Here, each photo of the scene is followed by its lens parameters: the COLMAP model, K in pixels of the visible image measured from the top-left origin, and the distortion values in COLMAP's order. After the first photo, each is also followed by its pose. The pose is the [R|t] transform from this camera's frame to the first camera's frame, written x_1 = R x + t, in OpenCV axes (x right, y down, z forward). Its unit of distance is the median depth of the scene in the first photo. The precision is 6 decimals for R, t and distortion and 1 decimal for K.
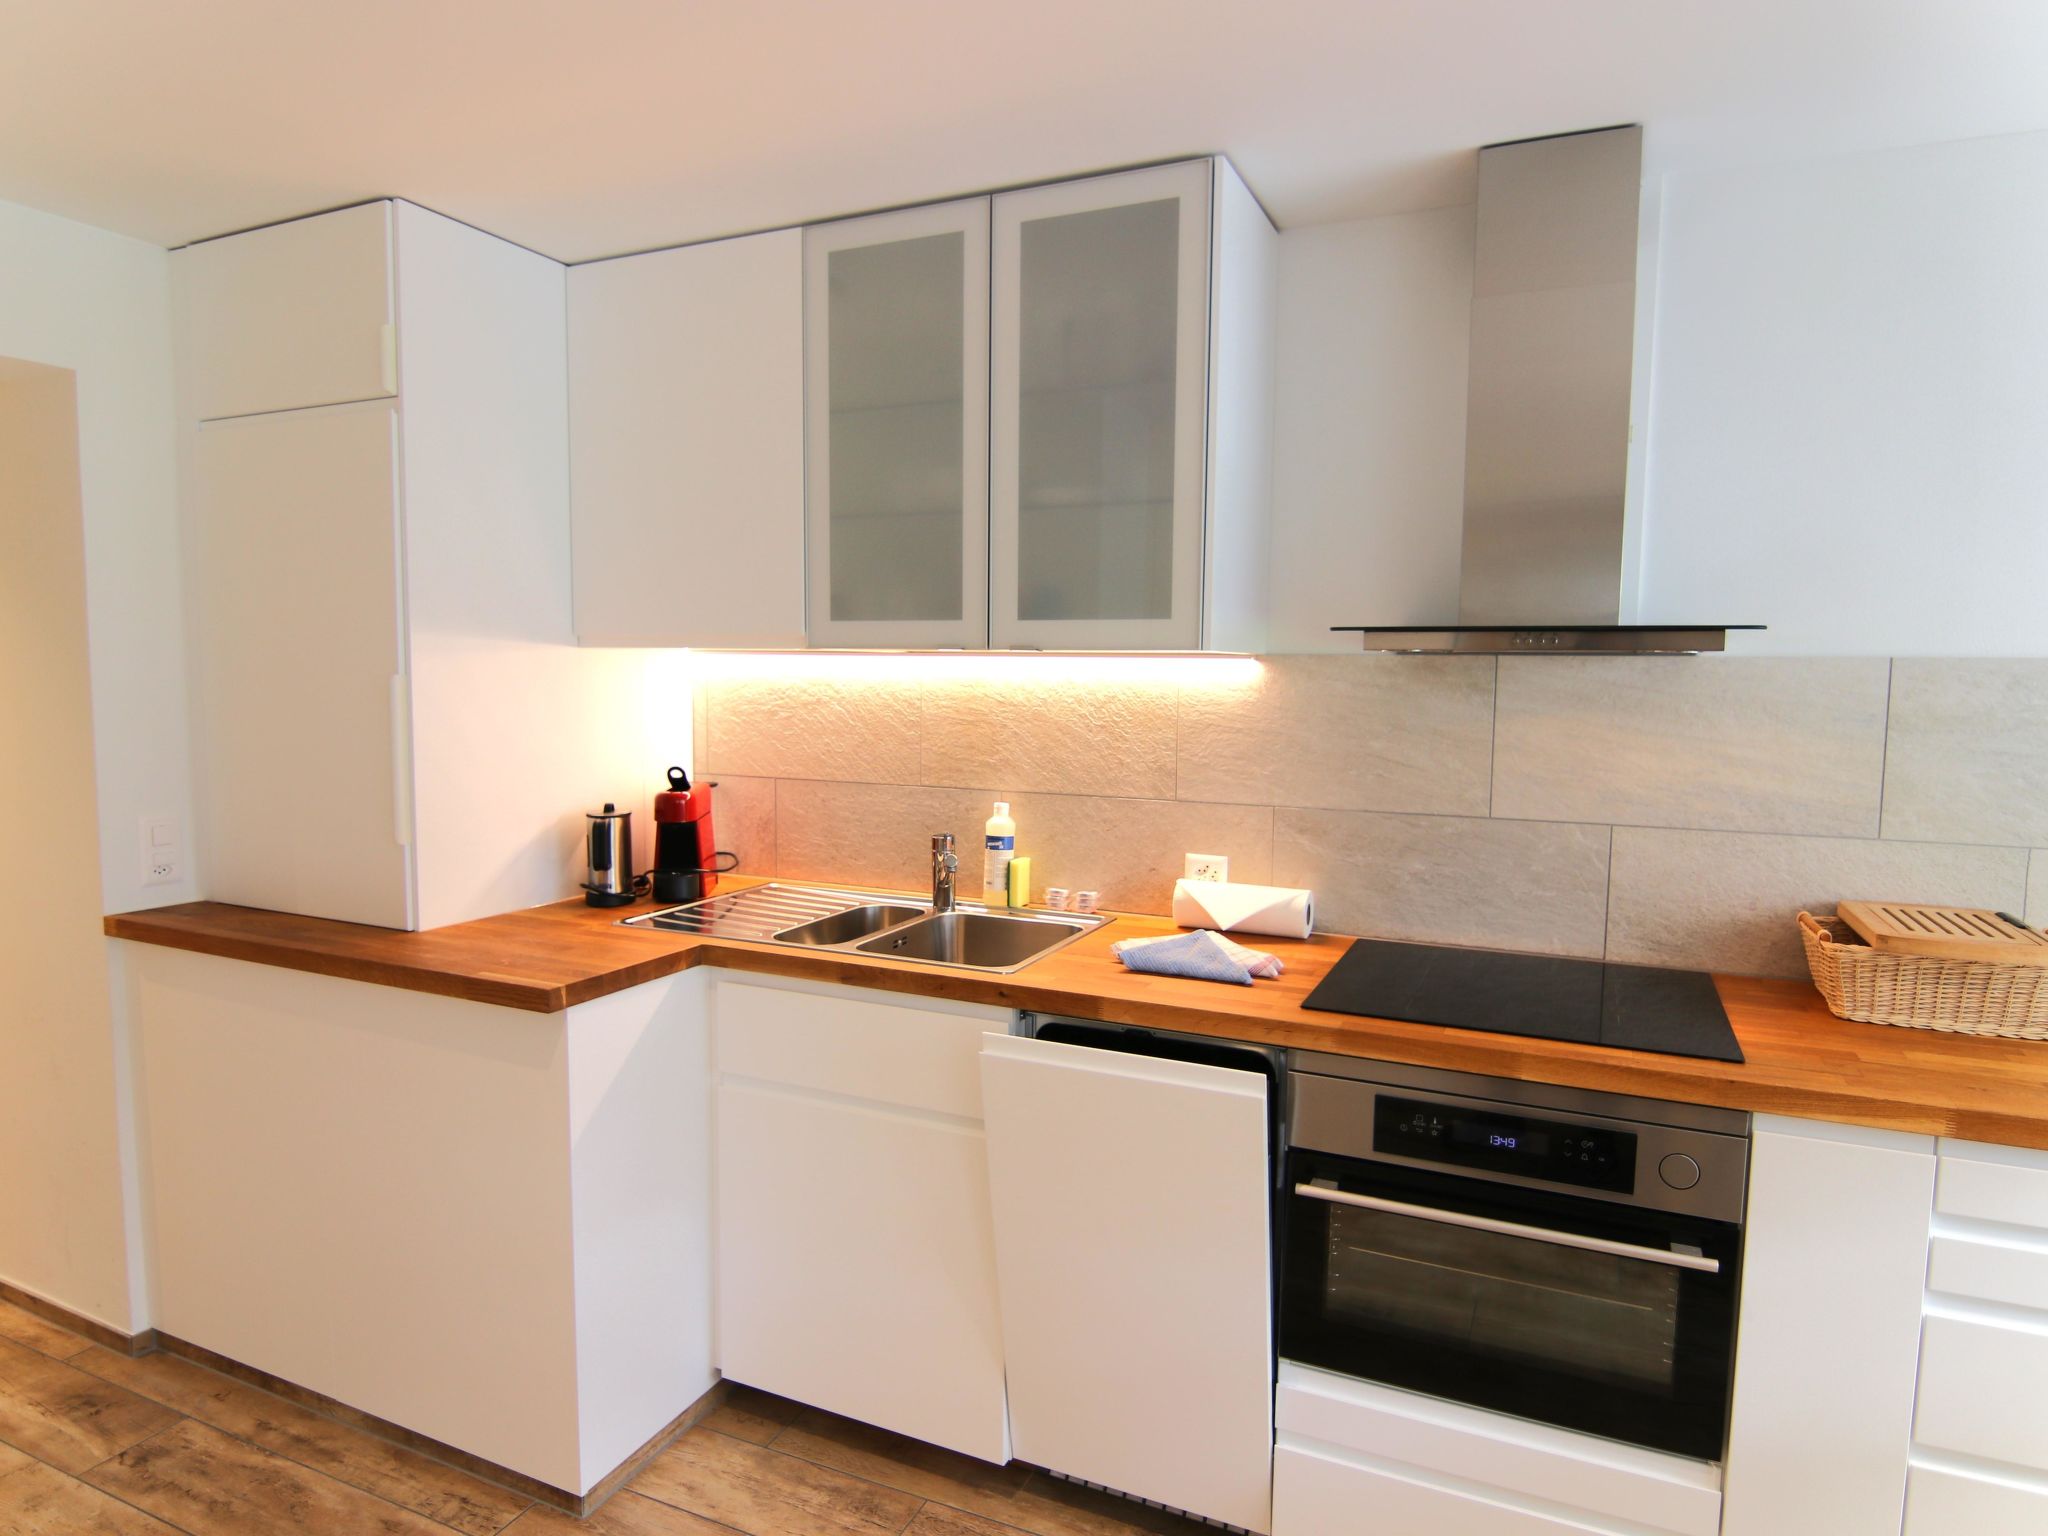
lens RADIAL K [[1214.5, 0, 1024.0], [0, 1214.5, 768.0], [0, 0, 1]] dist [0.035199, 0.000059]
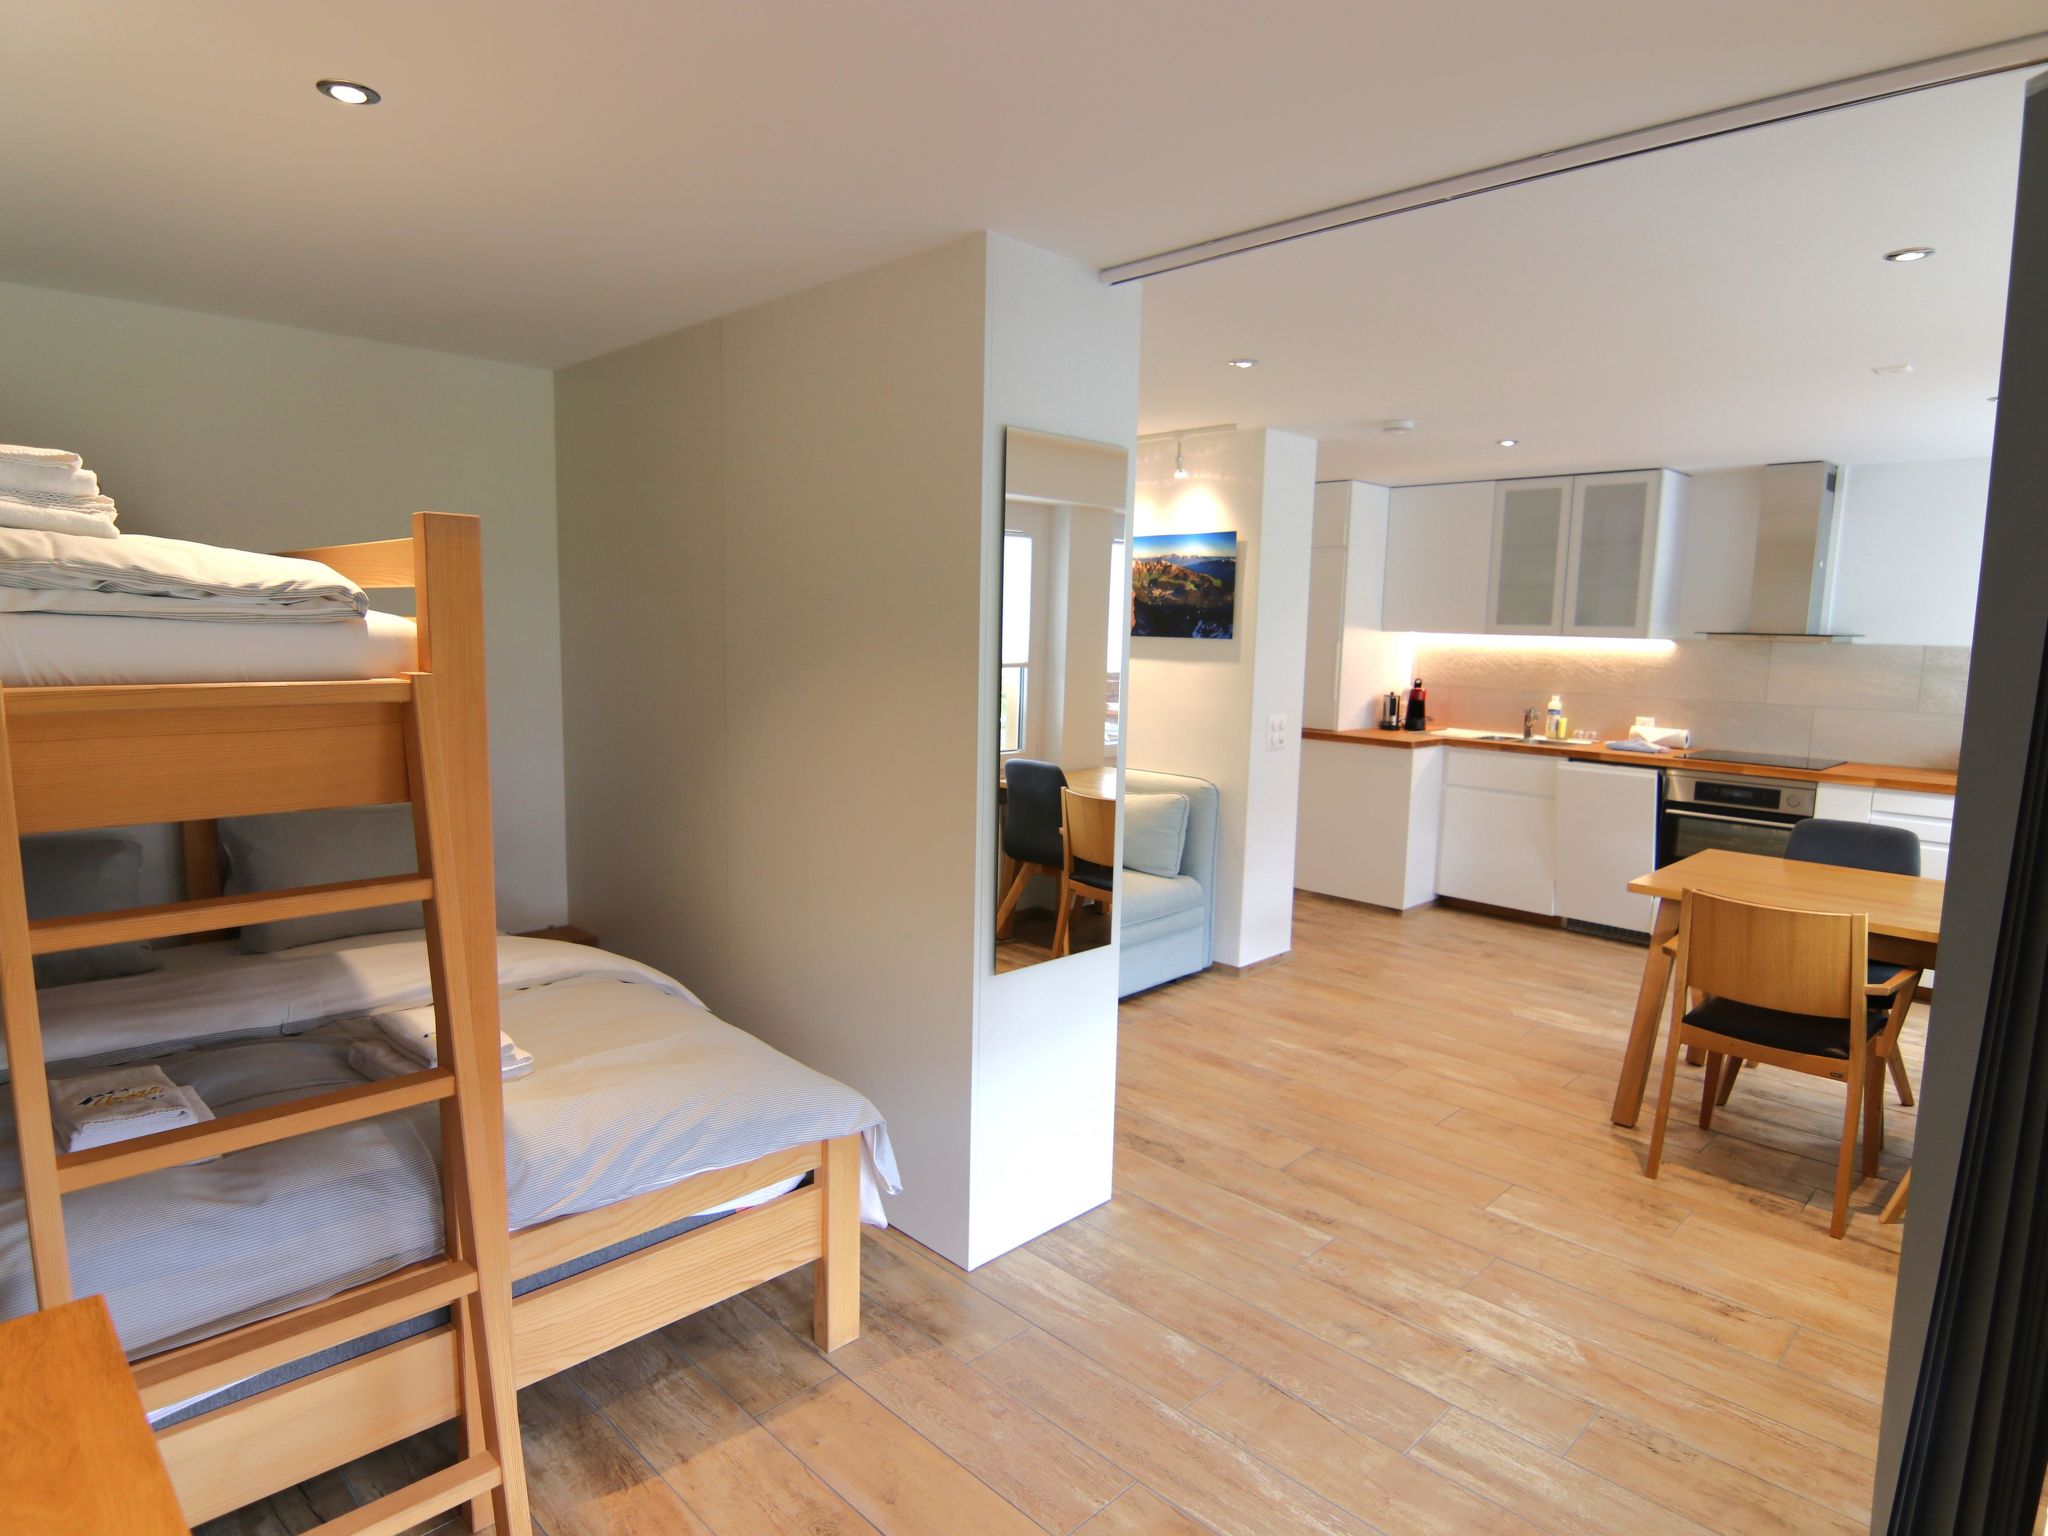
lens RADIAL K [[1182.5, 0, 1024.0], [0, 1182.5, 768.0], [0, 0, 1]] dist [-0.001153, -0.000228]
pose [[0.933862, 0.057734, -0.352942, -0.198908], [-0.046920, 0.998132, 0.039124, 0.151461], [0.354541, -0.019976, 0.934827, -1.910979]]
